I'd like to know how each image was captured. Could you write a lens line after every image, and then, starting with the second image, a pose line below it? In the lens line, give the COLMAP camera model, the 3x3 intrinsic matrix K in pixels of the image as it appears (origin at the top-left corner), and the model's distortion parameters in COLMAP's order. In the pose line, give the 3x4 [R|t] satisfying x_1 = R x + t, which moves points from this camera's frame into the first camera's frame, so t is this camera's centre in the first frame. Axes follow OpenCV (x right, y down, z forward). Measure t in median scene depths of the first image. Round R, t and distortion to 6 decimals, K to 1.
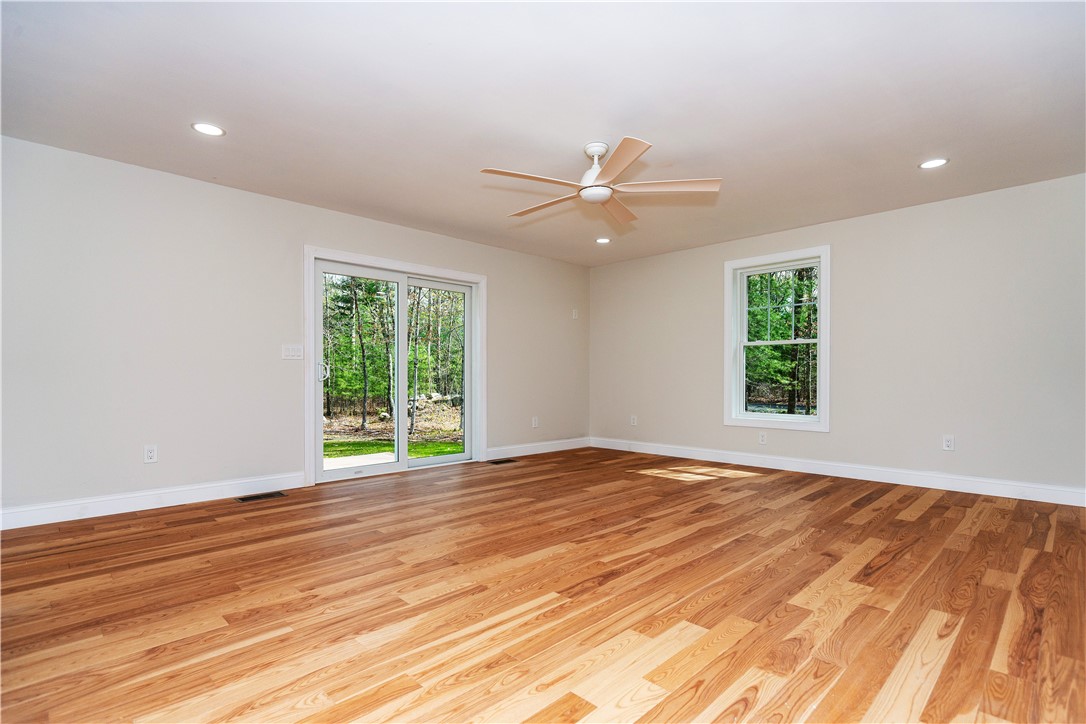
lens RADIAL K [[507.8, 0, 558.9], [0, 507.8, 386.2], [0, 0, 1]] dist [-0.001403, 0.000072]
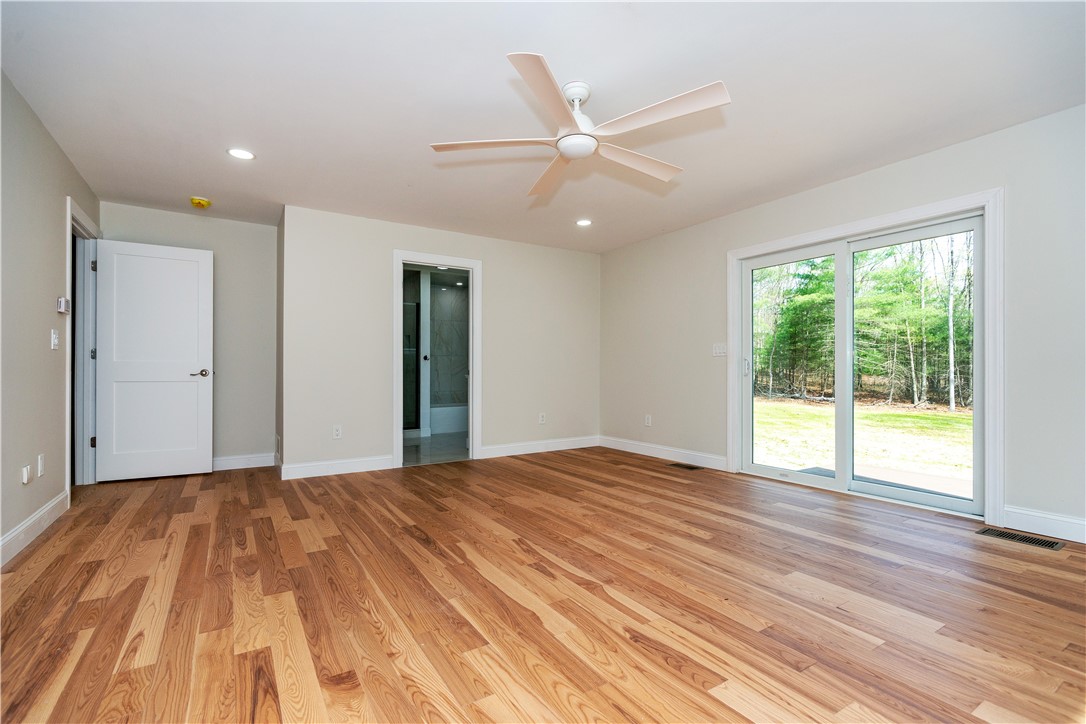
lens RADIAL K [[498.9, 0, 560.7], [0, 498.9, 368.1], [0, 0, 1]] dist [-0.000888, 0.000028]
pose [[-0.199394, -0.006196, -0.979900, 1.149100], [-0.019636, 0.999804, -0.002326, -0.039438], [0.979723, 0.018777, -0.199477, 1.476709]]
